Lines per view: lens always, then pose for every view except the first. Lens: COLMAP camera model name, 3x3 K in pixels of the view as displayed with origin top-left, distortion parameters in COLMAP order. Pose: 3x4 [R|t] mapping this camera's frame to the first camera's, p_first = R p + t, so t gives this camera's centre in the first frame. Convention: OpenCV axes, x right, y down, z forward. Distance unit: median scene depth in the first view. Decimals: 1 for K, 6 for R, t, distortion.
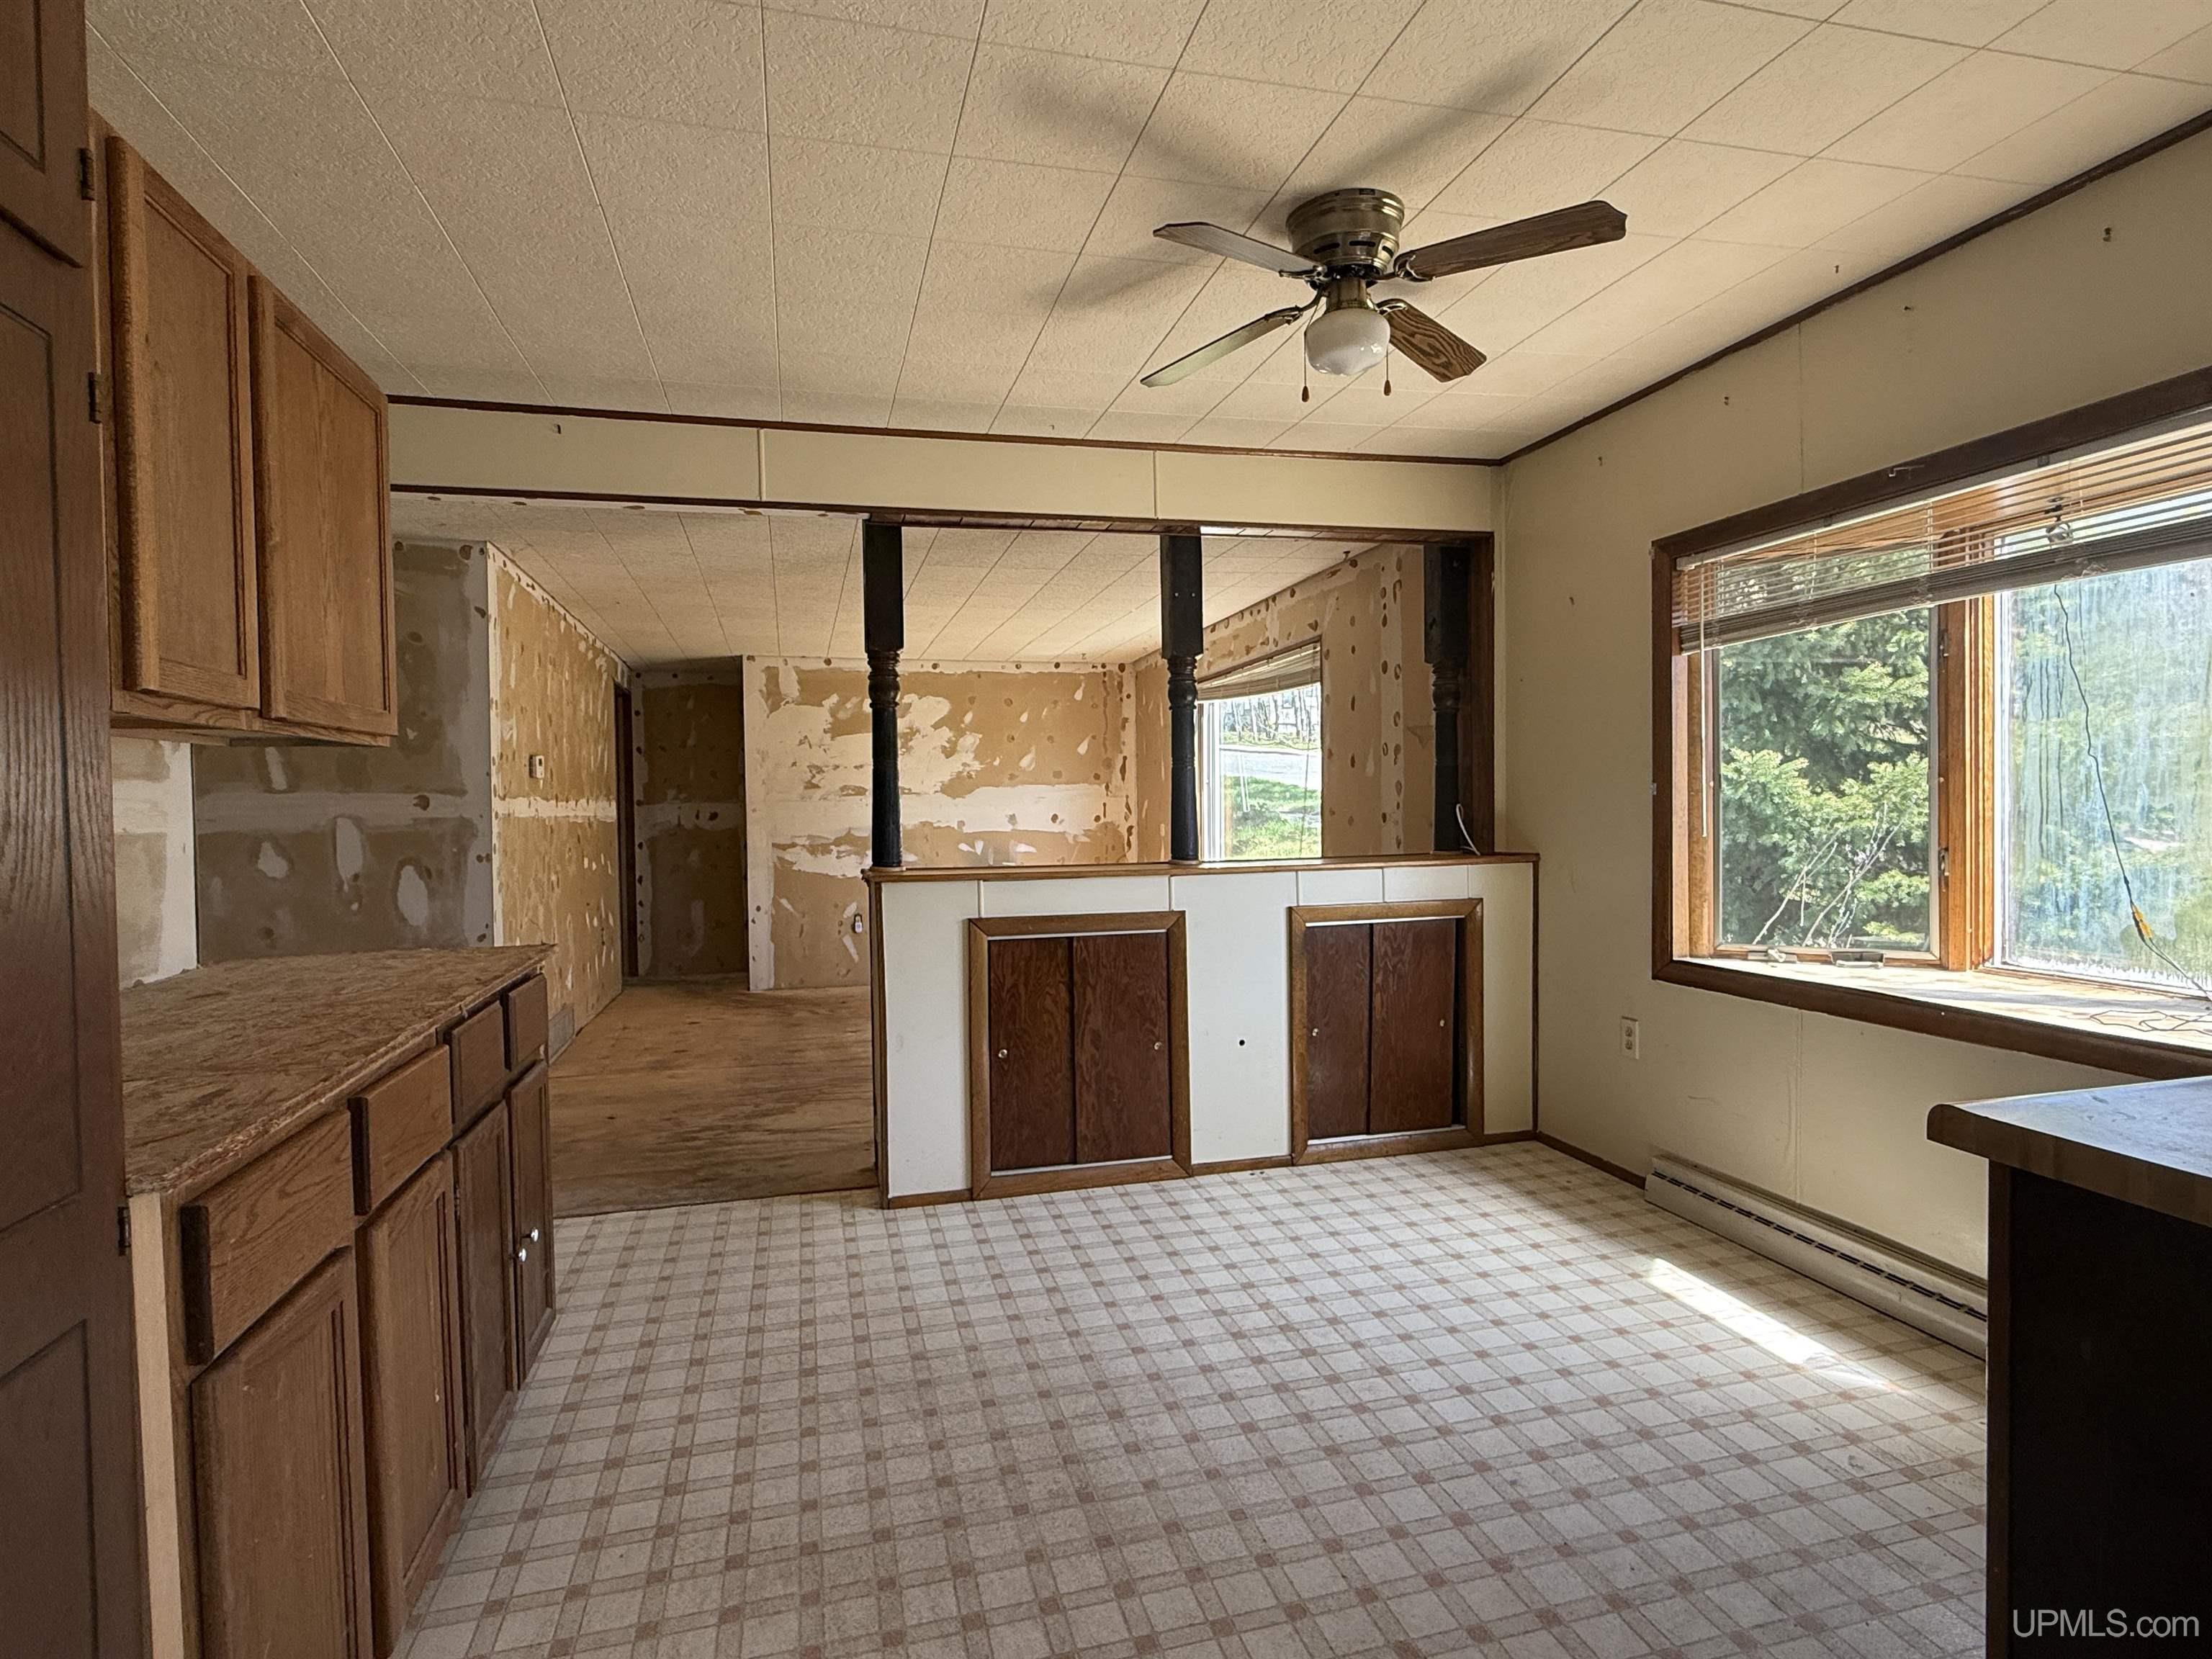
lens RADIAL K [[1137.9, 0, 1101.3], [0, 1137.9, 831.2], [0, 0, 1]] dist [0.000928, 0.000141]
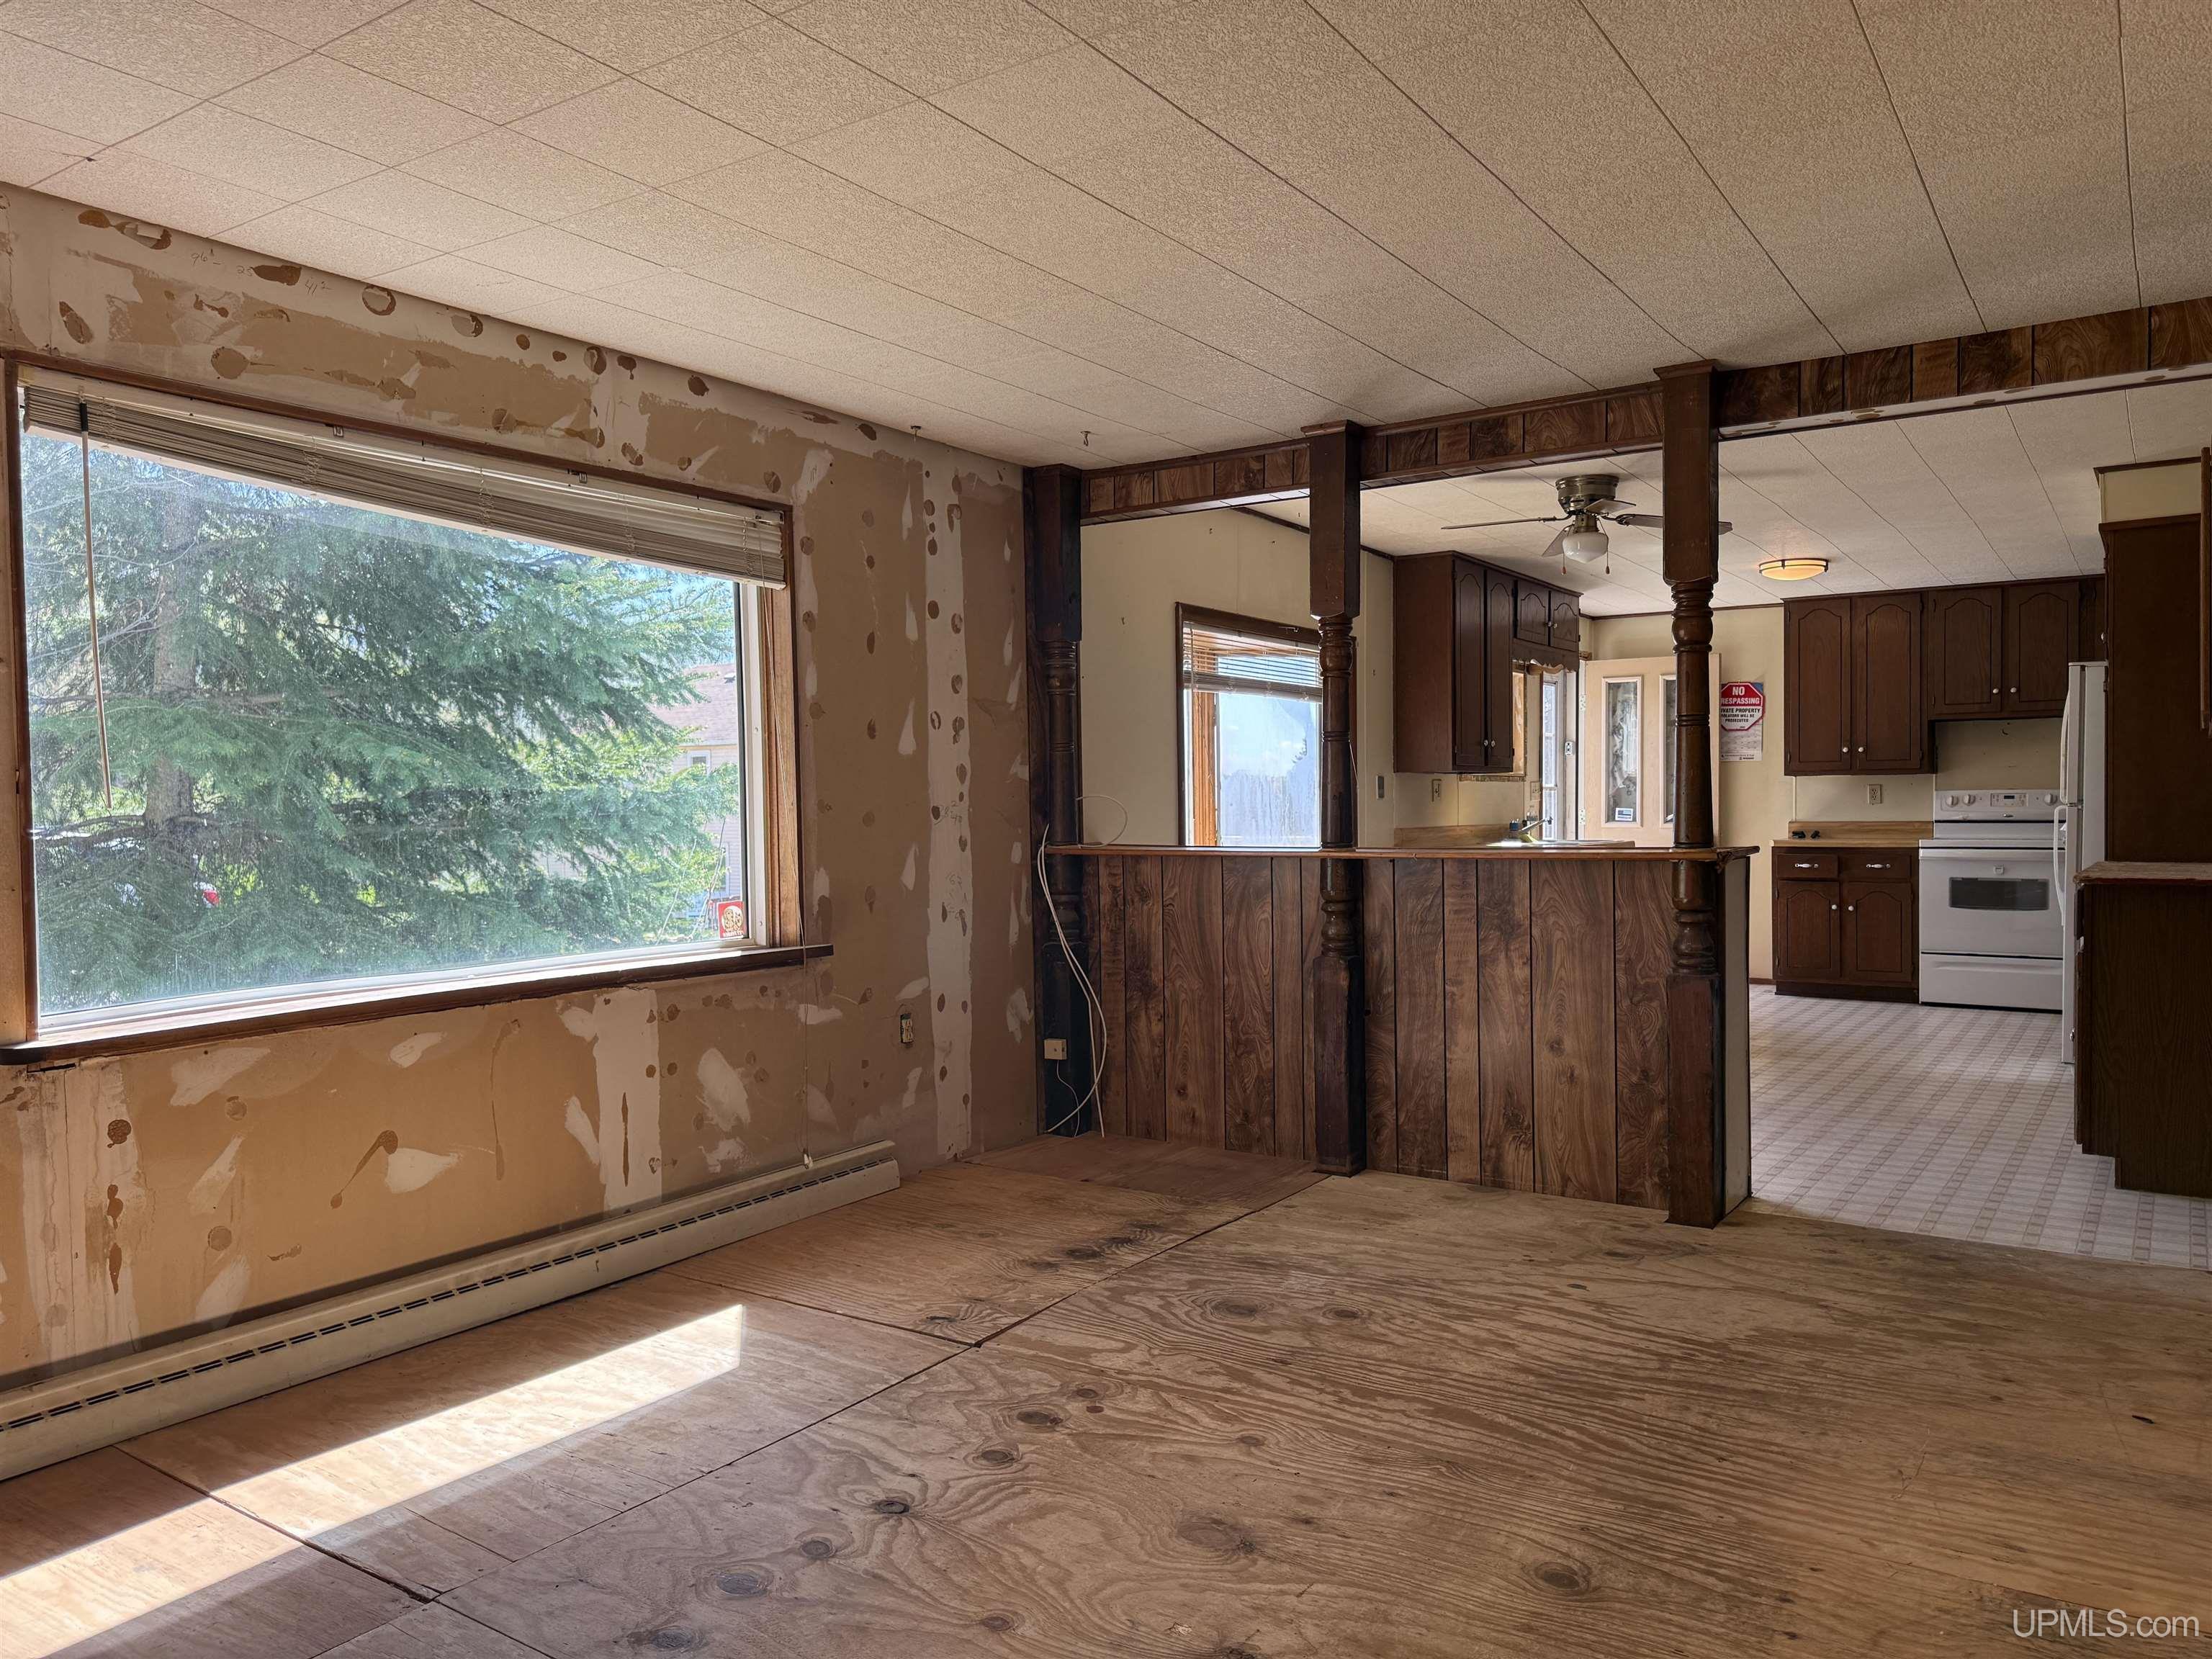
lens RADIAL K [[1562.8, 0, 1103.5], [0, 1562.8, 831.3], [0, 0, 1]] dist [0.013128, 0.002813]
pose [[-0.652273, 0.011562, 0.757896, -0.511364], [0.036239, 0.999216, 0.015945, -0.010757], [-0.757117, 0.037866, -0.652181, 1.376007]]
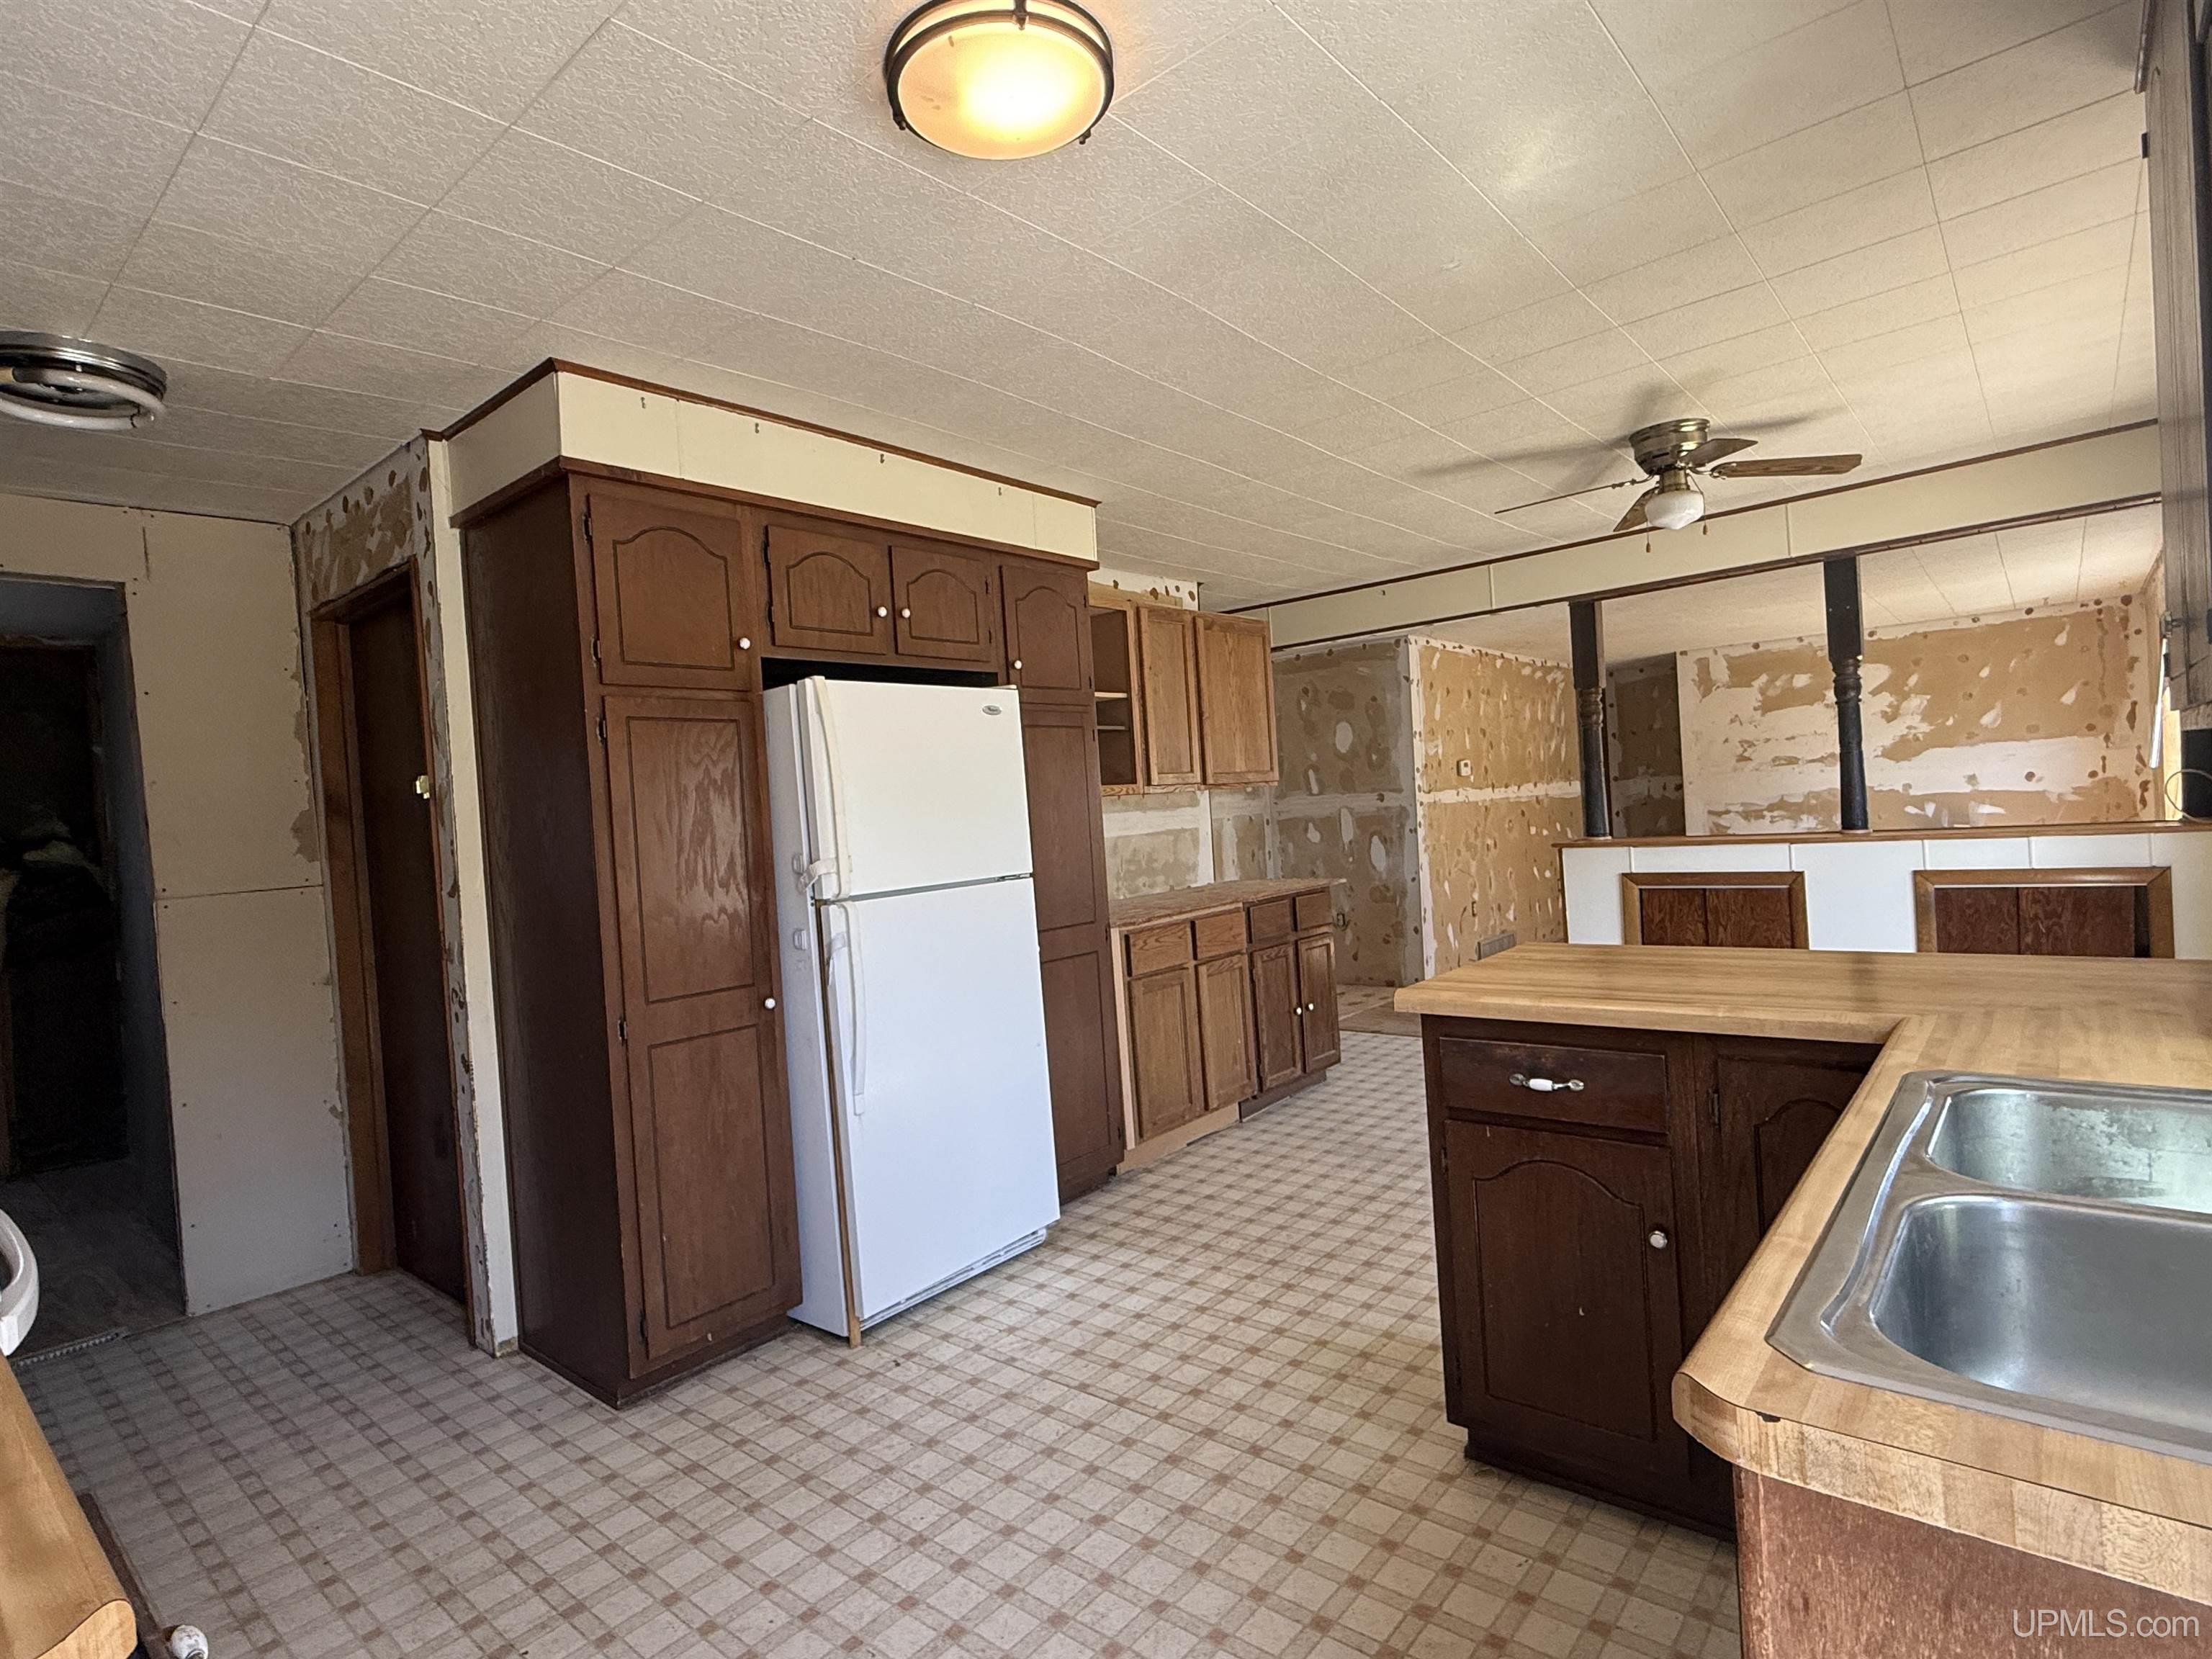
lens RADIAL K [[1137.9, 0, 1103.0], [0, 1137.9, 830.9], [0, 0, 1]] dist [0.000928, 0.000141]
pose [[0.571072, -0.006827, -0.820871, 0.529332], [0.037207, 0.999153, 0.017574, -0.020628], [0.820056, -0.040579, 0.570843, -0.283895]]
